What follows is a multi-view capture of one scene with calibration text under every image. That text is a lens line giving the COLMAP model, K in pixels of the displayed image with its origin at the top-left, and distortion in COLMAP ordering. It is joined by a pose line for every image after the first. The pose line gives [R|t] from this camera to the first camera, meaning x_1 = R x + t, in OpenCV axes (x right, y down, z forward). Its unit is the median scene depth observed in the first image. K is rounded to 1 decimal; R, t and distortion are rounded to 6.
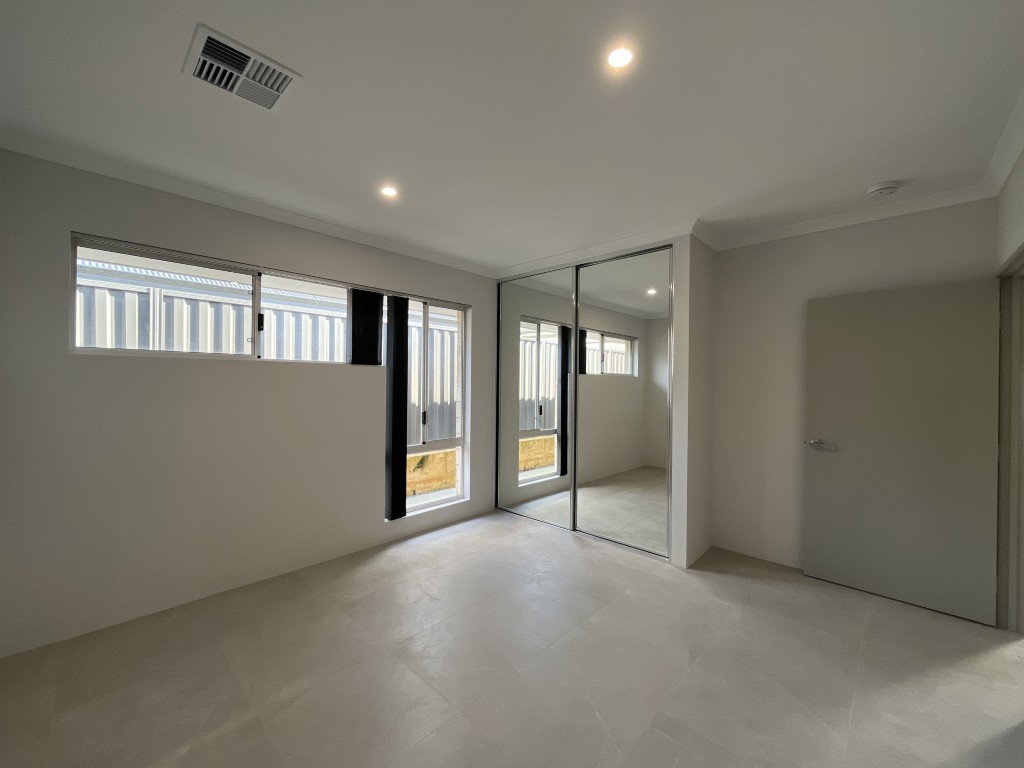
lens RADIAL K [[416.4, 0, 507.1], [0, 416.4, 380.3], [0, 0, 1]] dist [-0.001783, -0.000149]
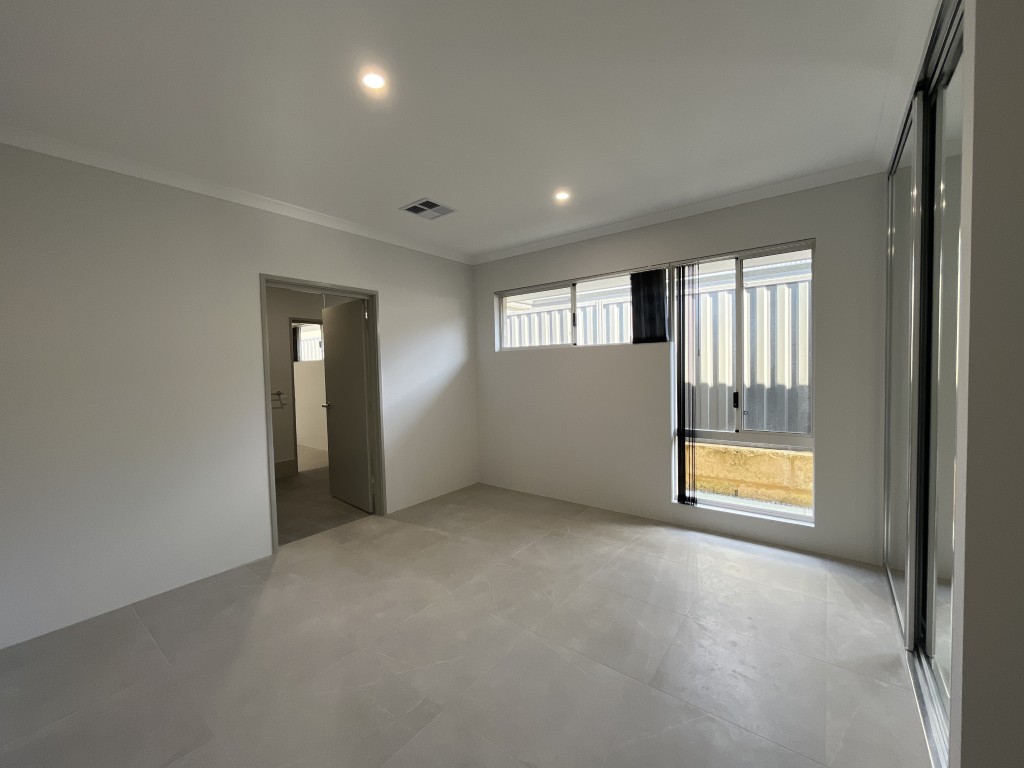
lens RADIAL K [[416.4, 0, 507.1], [0, 416.4, 380.3], [0, 0, 1]] dist [-0.001783, -0.000149]
pose [[0.087978, 0.019645, -0.995929, 0.707497], [0.028805, 0.999337, 0.022257, 0.024578], [0.995706, -0.030646, 0.087353, 0.594819]]
